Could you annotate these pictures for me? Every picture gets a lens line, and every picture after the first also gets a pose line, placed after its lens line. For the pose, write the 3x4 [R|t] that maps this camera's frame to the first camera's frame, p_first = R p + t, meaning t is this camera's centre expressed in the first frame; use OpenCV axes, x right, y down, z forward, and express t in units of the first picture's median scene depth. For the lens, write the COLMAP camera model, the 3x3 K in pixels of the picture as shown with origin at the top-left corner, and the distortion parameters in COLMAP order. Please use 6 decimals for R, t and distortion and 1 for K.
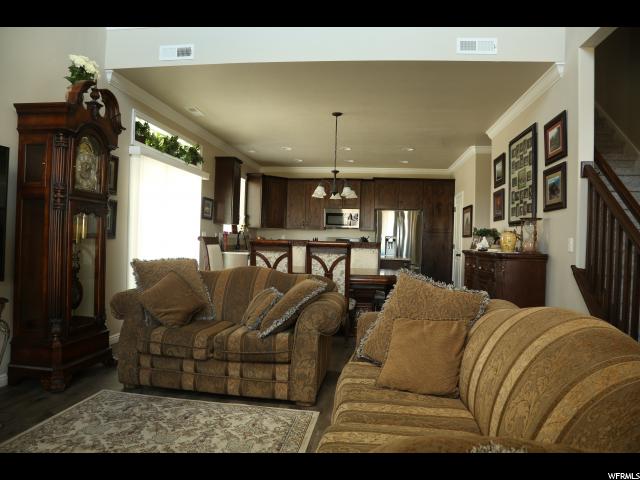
lens RADIAL K [[452.3, 0, 320.0], [0, 452.3, 240.0], [0, 0, 1]] dist [-0.143673, 0.100742]
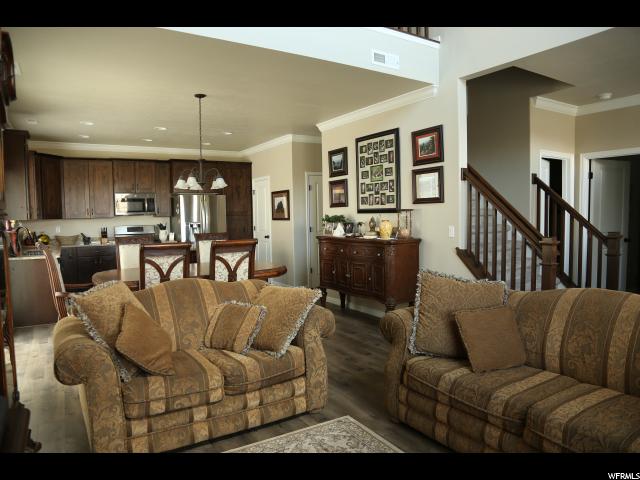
lens RADIAL K [[454.2, 0, 320.0], [0, 454.2, 240.0], [0, 0, 1]] dist [-0.048260, 0.001445]
pose [[0.772201, -0.082627, 0.629982, -0.433596], [0.039388, 0.995826, 0.082330, -0.067345], [-0.634156, -0.038762, 0.772233, 0.155565]]
